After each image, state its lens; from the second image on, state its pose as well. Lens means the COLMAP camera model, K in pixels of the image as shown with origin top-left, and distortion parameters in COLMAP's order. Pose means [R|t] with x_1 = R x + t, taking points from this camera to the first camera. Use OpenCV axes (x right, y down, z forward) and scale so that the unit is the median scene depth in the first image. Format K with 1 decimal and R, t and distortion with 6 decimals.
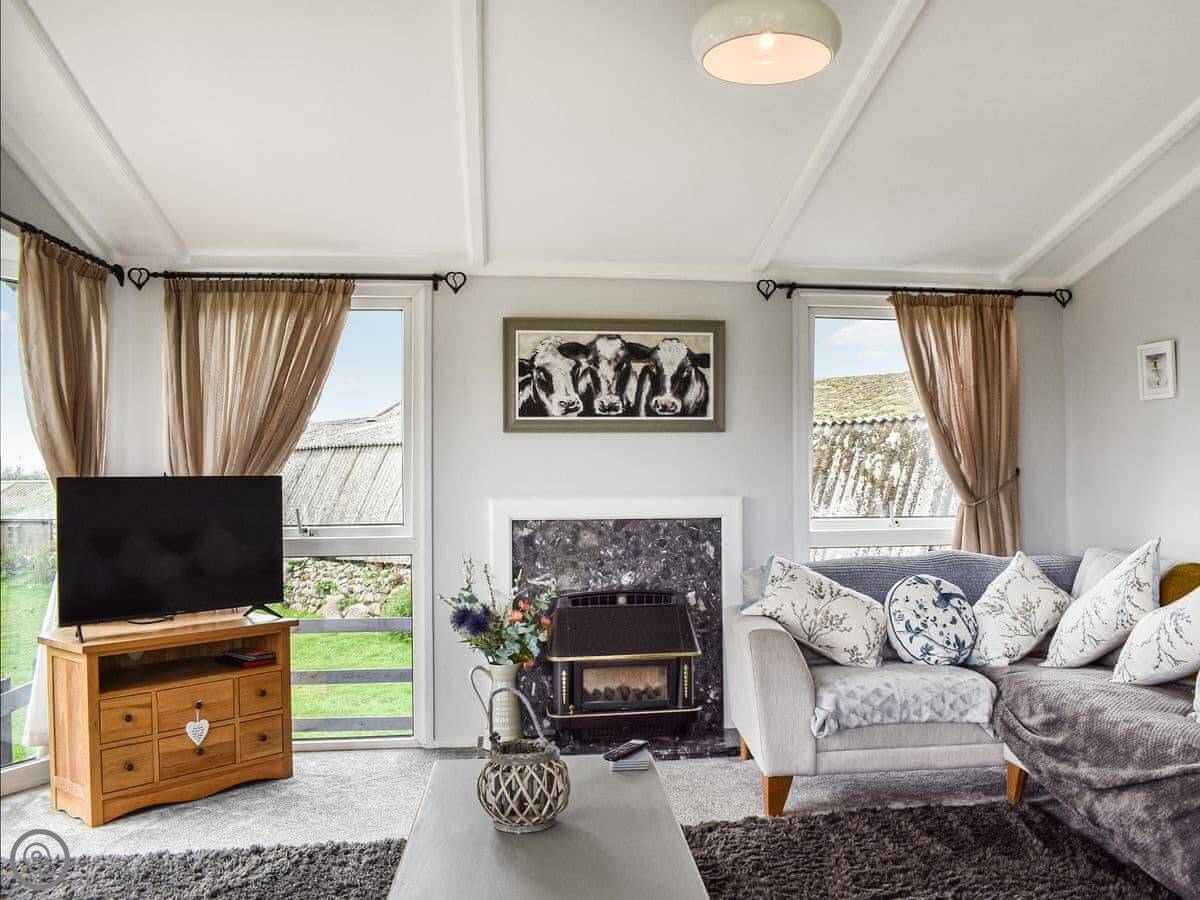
lens RADIAL K [[1053.6, 0, 672.2], [0, 1053.6, 450.3], [0, 0, 1]] dist [-0.091649, 0.008662]
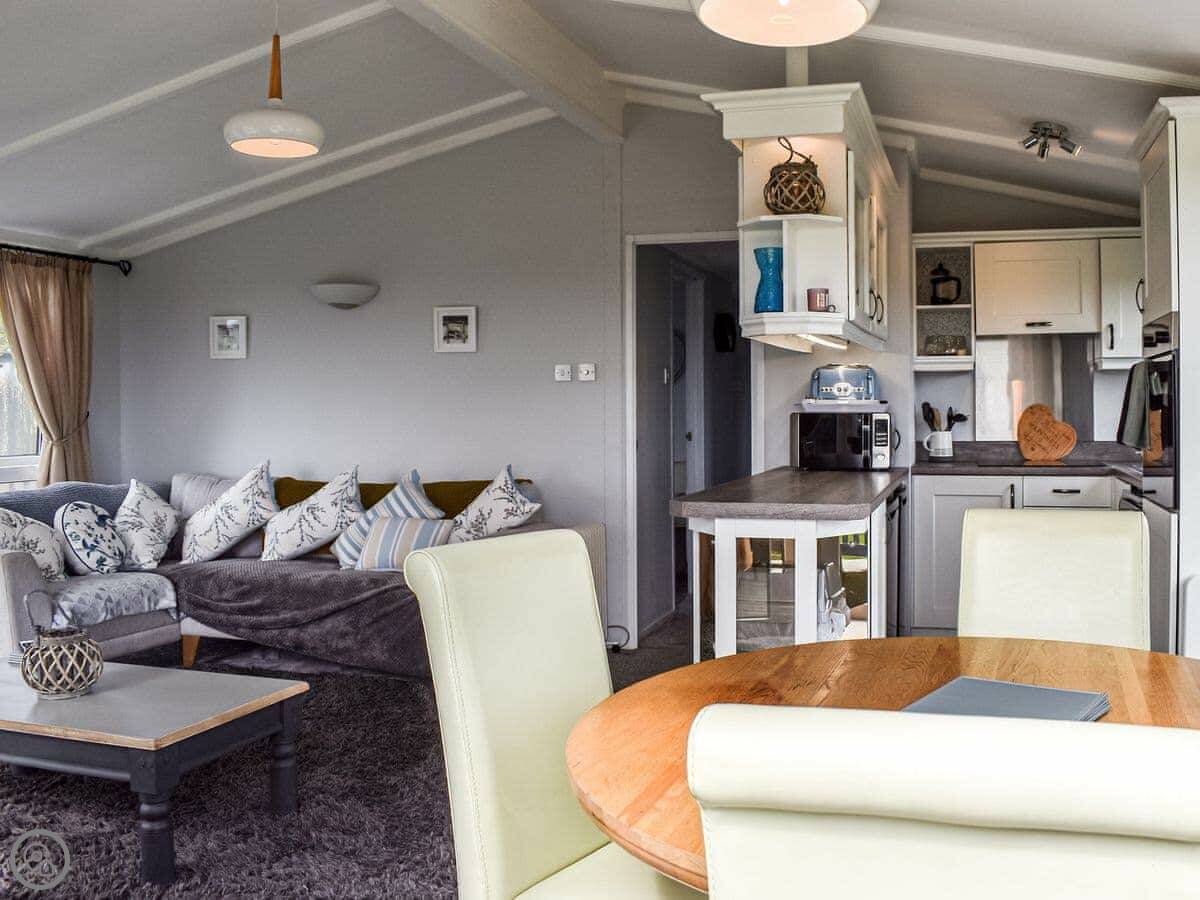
lens RADIAL K [[1052.5, 0, 731.3], [0, 1052.5, 402.9], [0, 0, 1]] dist [-0.102359, 0.026055]
pose [[0.386713, 0.004935, 0.922187, -0.549081], [-0.012487, 0.999922, -0.000115, -0.000949], [-0.922116, -0.011471, 0.386744, -0.118197]]
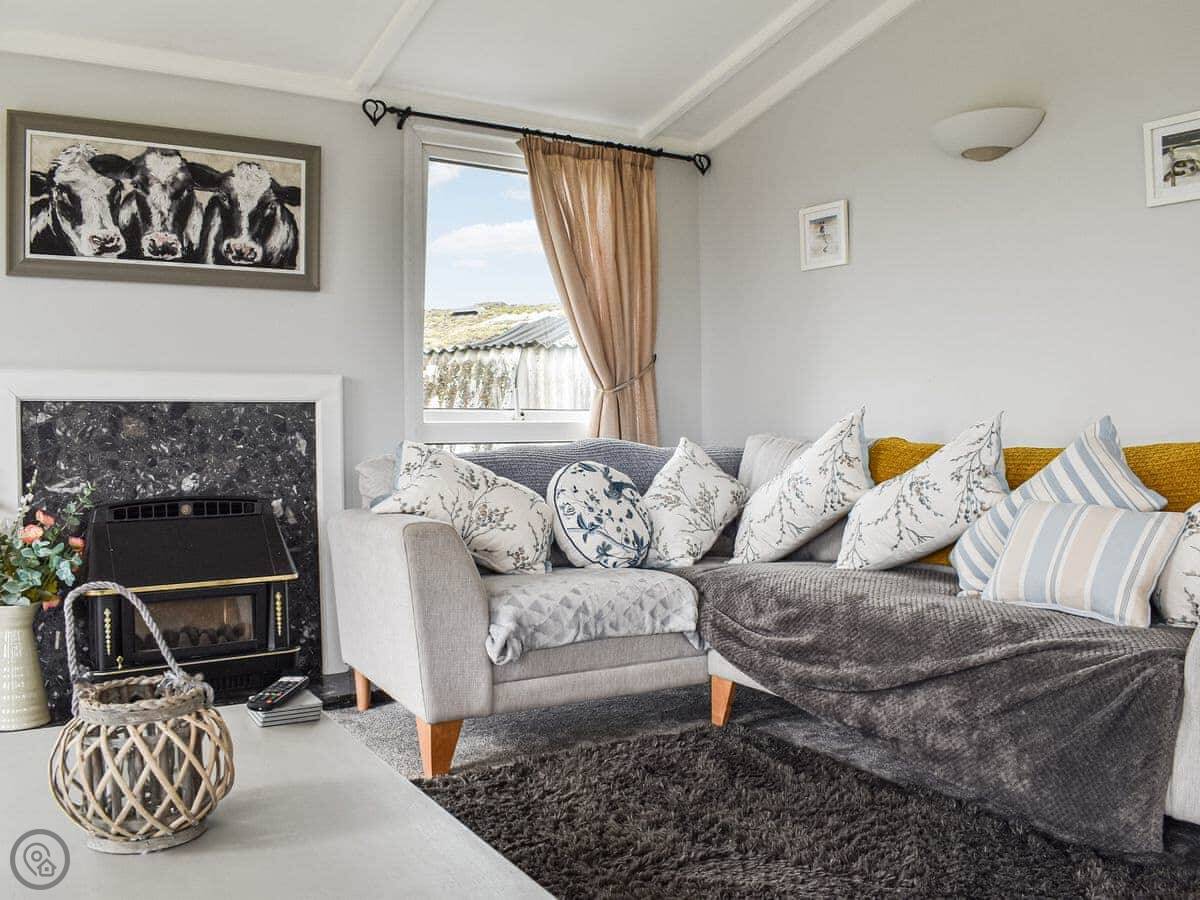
lens RADIAL K [[1062.4, 0, 605.8], [0, 1062.4, 448.5], [0, 0, 1]] dist [-0.107745, 0.030550]
pose [[0.917756, -0.010484, 0.397007, -0.077538], [-0.004074, 0.999350, 0.035808, 0.083293], [-0.397125, -0.034481, 0.917117, 0.251590]]
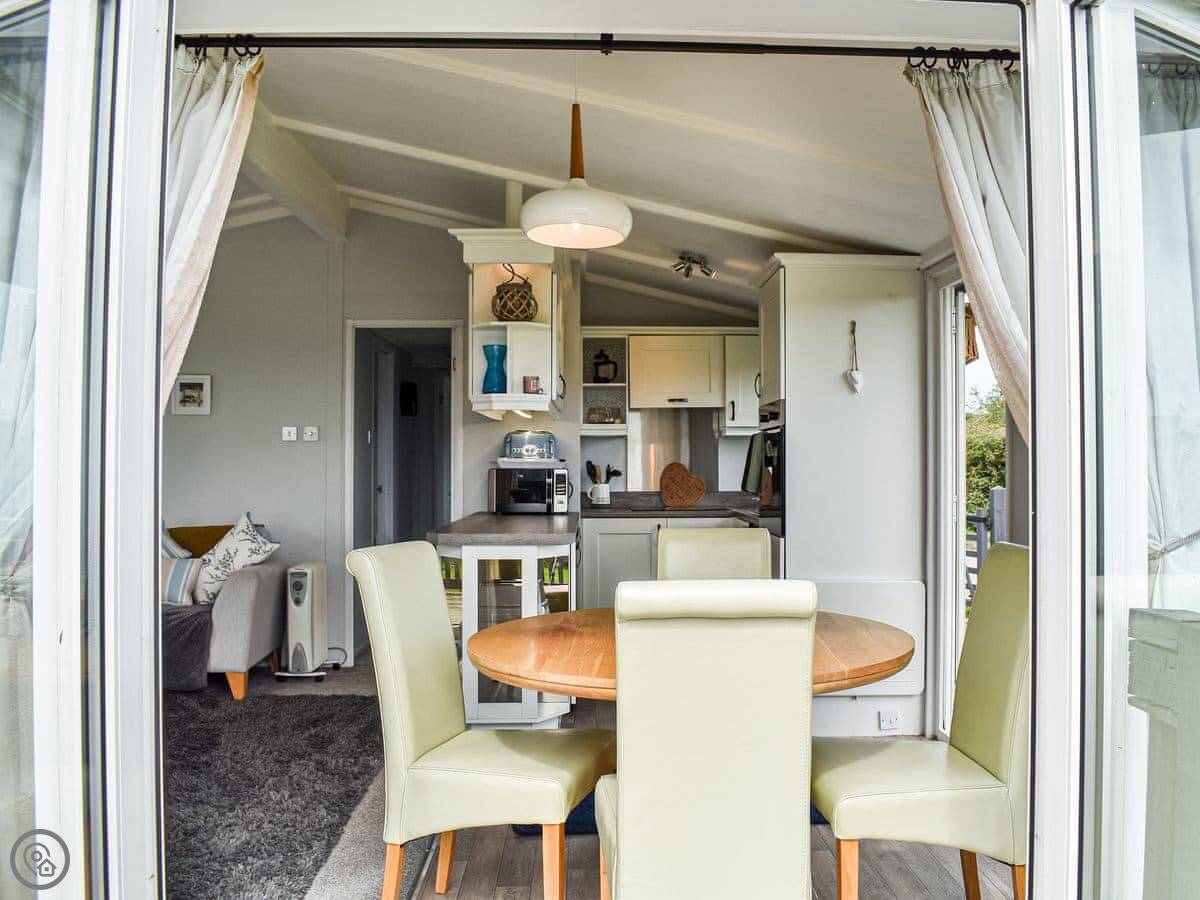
lens RADIAL K [[1021.0, 0, 604.7], [0, 1021.0, 441.3], [0, 0, 1]] dist [-0.095968, 0.015726]
pose [[0.155049, 0.024247, 0.987609, -0.822599], [-0.017390, 0.999611, -0.021811, -0.000547], [-0.987754, -0.013793, 0.155411, -0.106425]]
